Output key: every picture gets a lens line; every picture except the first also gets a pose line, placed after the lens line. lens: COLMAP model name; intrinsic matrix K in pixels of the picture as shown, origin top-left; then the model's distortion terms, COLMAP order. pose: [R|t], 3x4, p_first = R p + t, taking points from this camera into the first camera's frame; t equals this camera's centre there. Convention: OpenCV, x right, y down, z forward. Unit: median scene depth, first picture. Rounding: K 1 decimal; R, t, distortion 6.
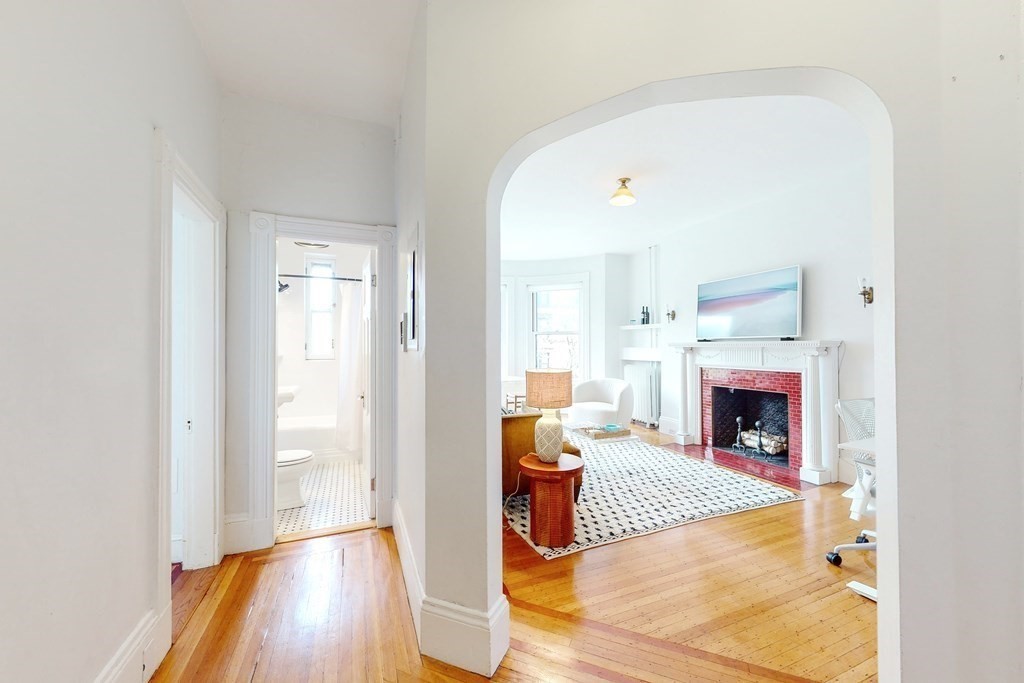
lens RADIAL K [[383.1, 0, 519.9], [0, 383.1, 340.9], [0, 0, 1]] dist [0.000106, 0.000016]
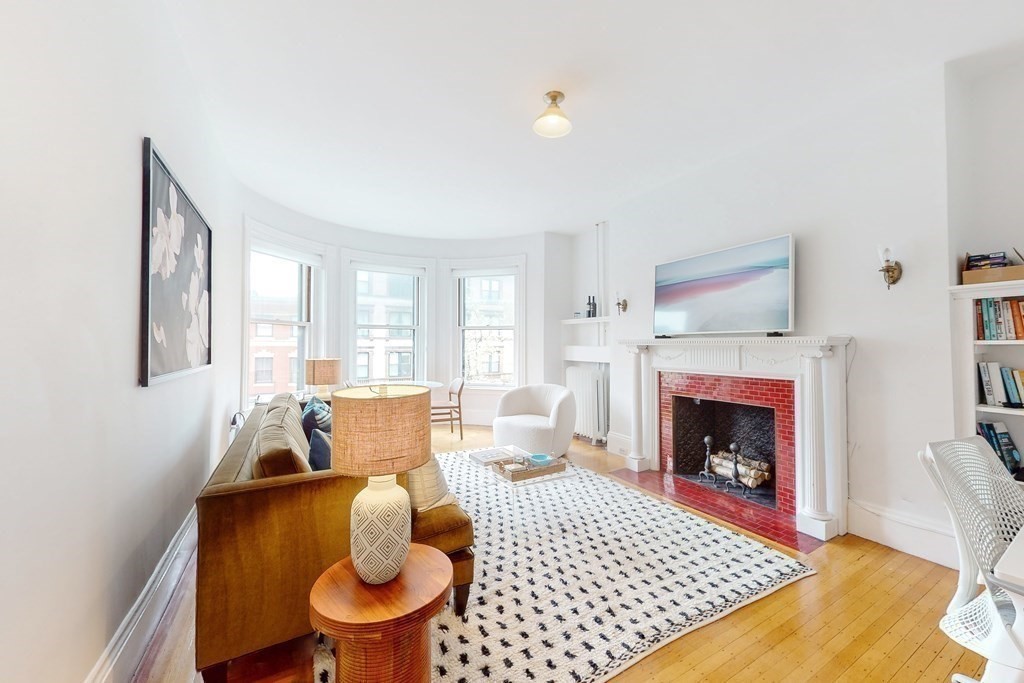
lens RADIAL K [[383.1, 0, 508.7], [0, 383.1, 337.2], [0, 0, 1]] dist [0.000106, 0.000016]
pose [[0.996038, 0.003977, 0.088844, 0.116084], [-0.003502, 0.999979, -0.005507, 0.005845], [-0.088864, 0.005174, 0.996030, 0.295980]]
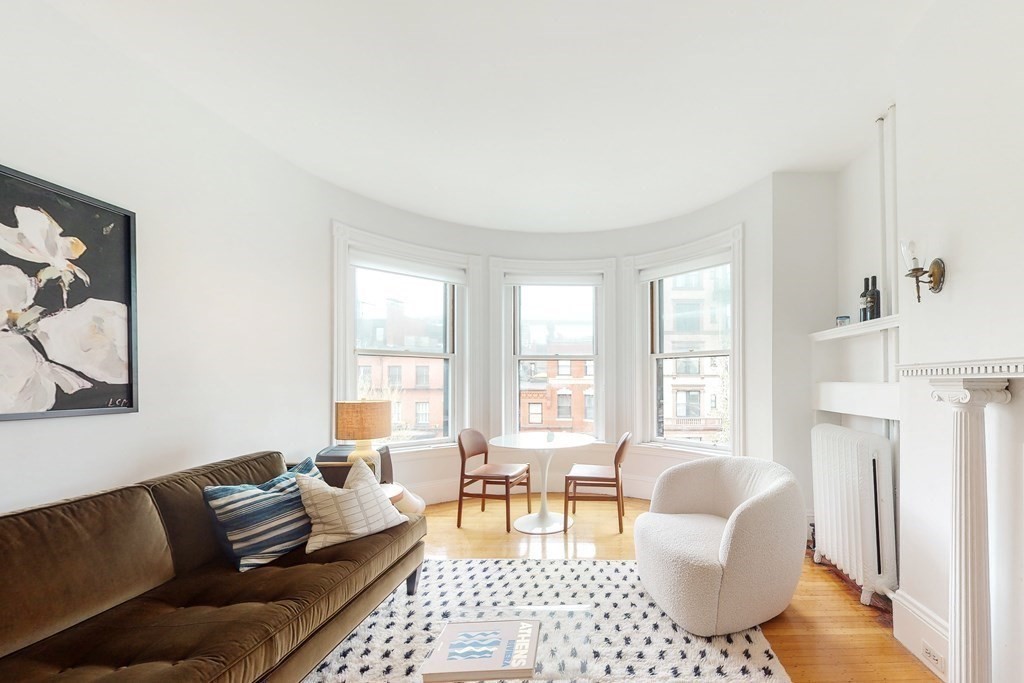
lens RADIAL K [[400.1, 0, 610.3], [0, 400.1, 378.2], [0, 0, 1]] dist [0.008171, -0.000645]
pose [[0.913353, -0.003740, -0.407150, 0.377879], [0.005614, 0.999978, 0.003408, 0.015684], [0.407129, -0.005398, 0.913355, 0.778860]]
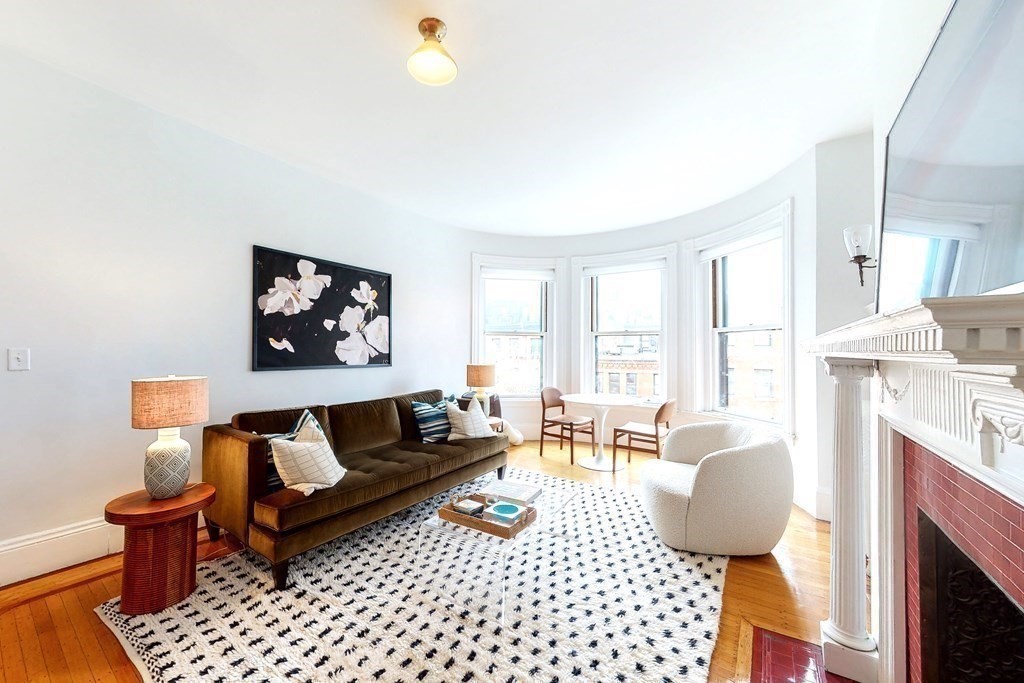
lens RADIAL K [[383.1, 0, 487.8], [0, 383.1, 342.0], [0, 0, 1]] dist [0.000106, 0.000016]
pose [[0.504602, -0.017150, -0.863182, 0.652929], [0.005324, 0.999845, -0.016754, 0.009472], [0.863336, 0.003859, 0.504615, 0.702551]]
